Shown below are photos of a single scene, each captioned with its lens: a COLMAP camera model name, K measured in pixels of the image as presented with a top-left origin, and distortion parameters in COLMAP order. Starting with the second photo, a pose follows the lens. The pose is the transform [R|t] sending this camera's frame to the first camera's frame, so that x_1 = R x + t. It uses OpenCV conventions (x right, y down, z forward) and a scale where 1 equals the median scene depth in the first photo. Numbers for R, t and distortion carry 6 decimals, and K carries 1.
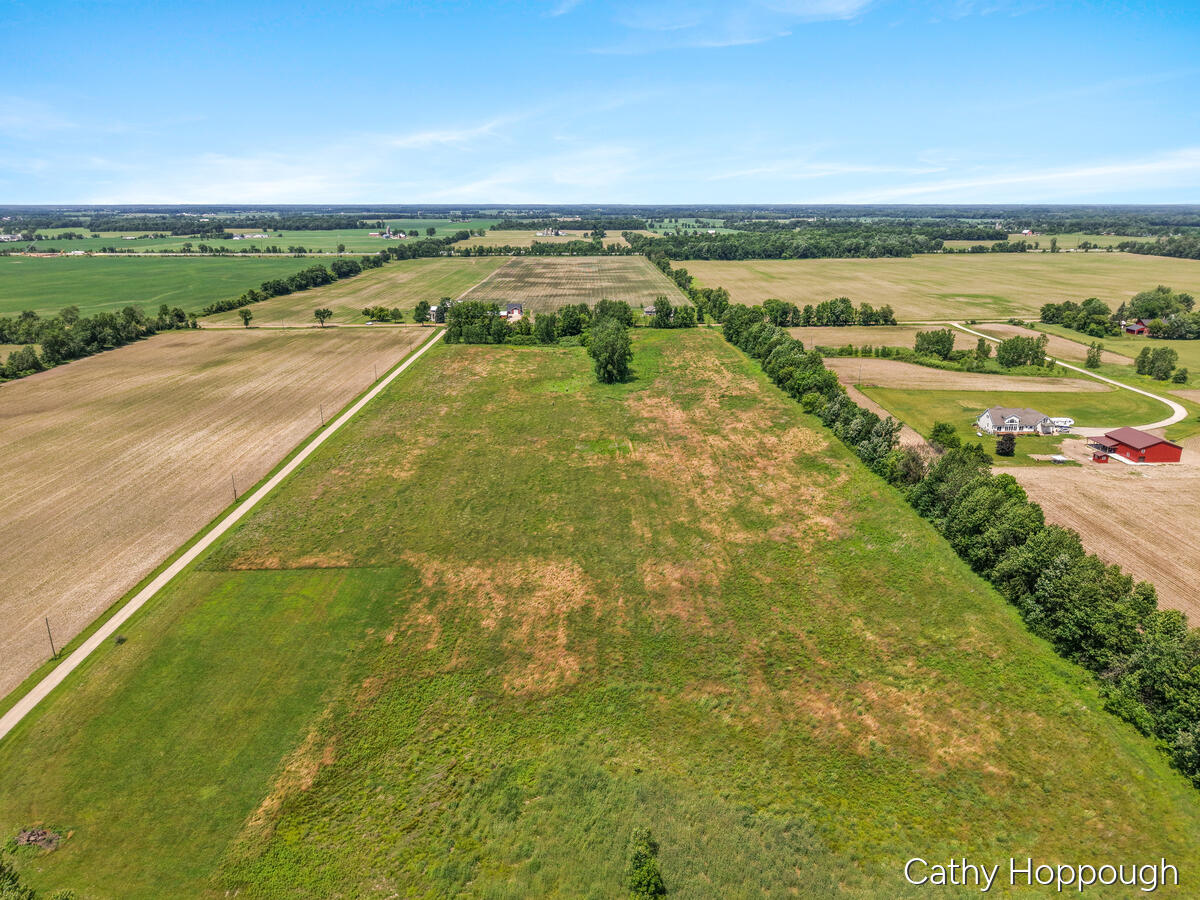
lens RADIAL K [[819.6, 0, 600.0], [0, 819.6, 450.0], [0, 0, 1]] dist [0.047085, -0.069531]
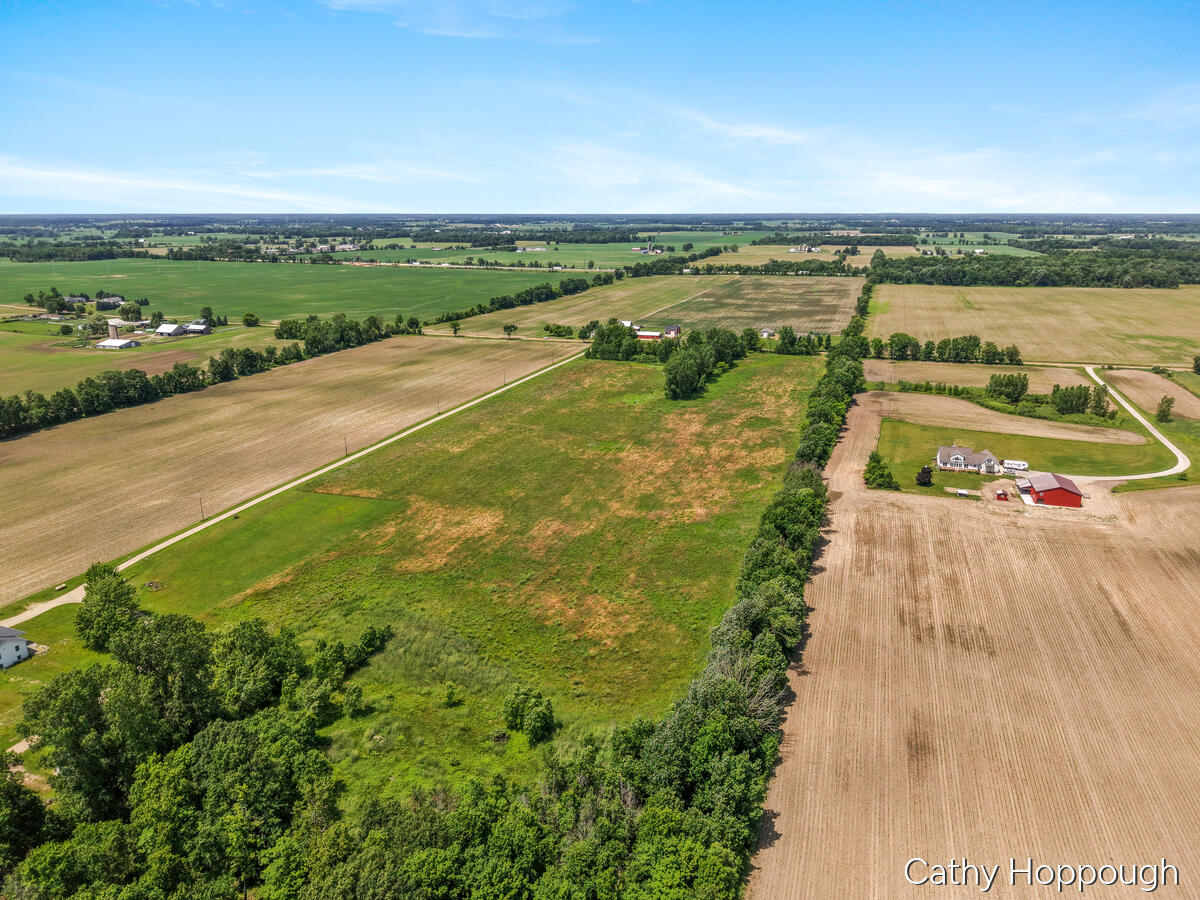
lens RADIAL K [[819.6, 0, 600.0], [0, 819.6, 450.0], [0, 0, 1]] dist [0.047085, -0.069531]
pose [[0.940793, 0.097263, -0.324728, 0.315499], [-0.100141, 0.994942, 0.007882, -0.004973], [0.323852, 0.025103, 0.945774, -0.195532]]
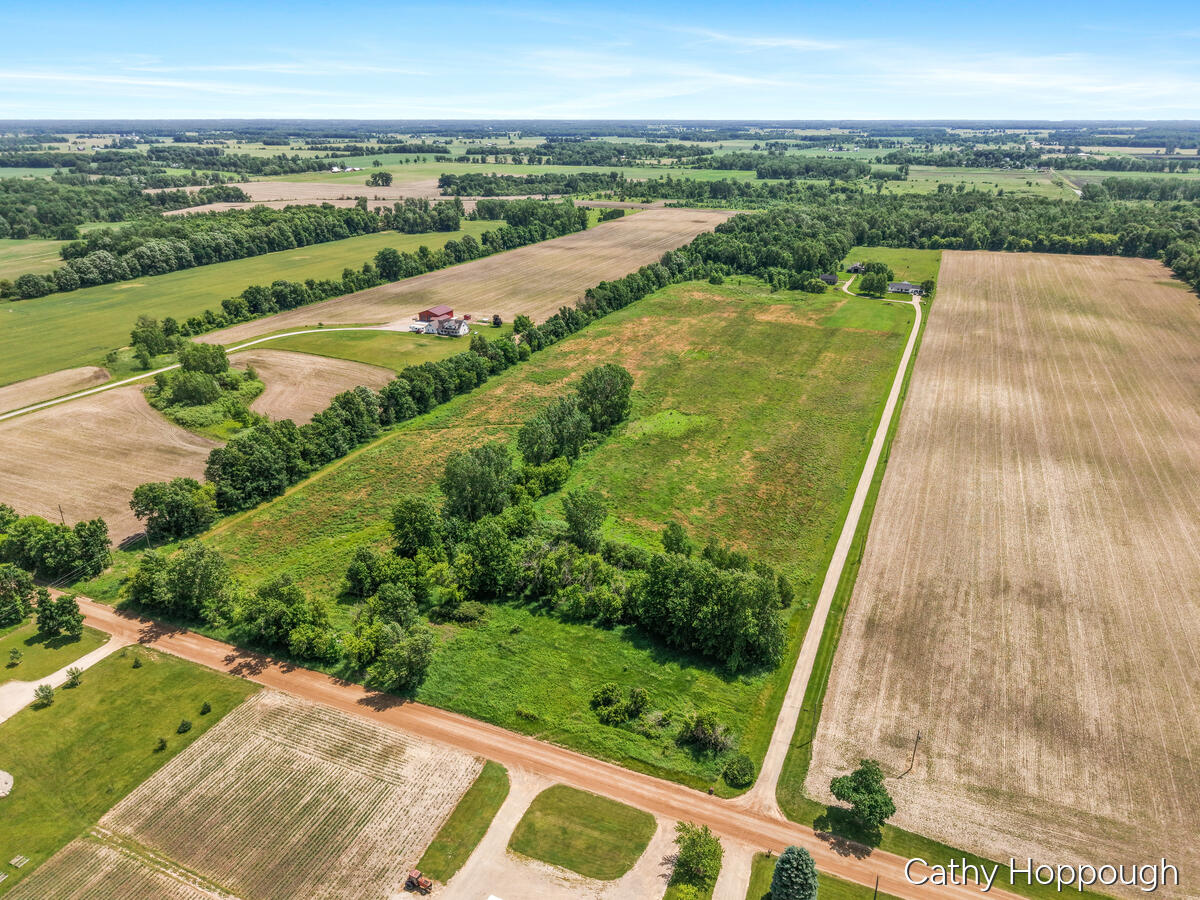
lens RADIAL K [[819.6, 0, 600.0], [0, 819.6, 450.0], [0, 0, 1]] dist [0.047085, -0.069531]
pose [[-0.911458, -0.156132, 0.380615, -0.329621], [0.116245, 0.789738, 0.602330, -0.613611], [-0.394629, 0.593243, -0.701663, 1.697562]]
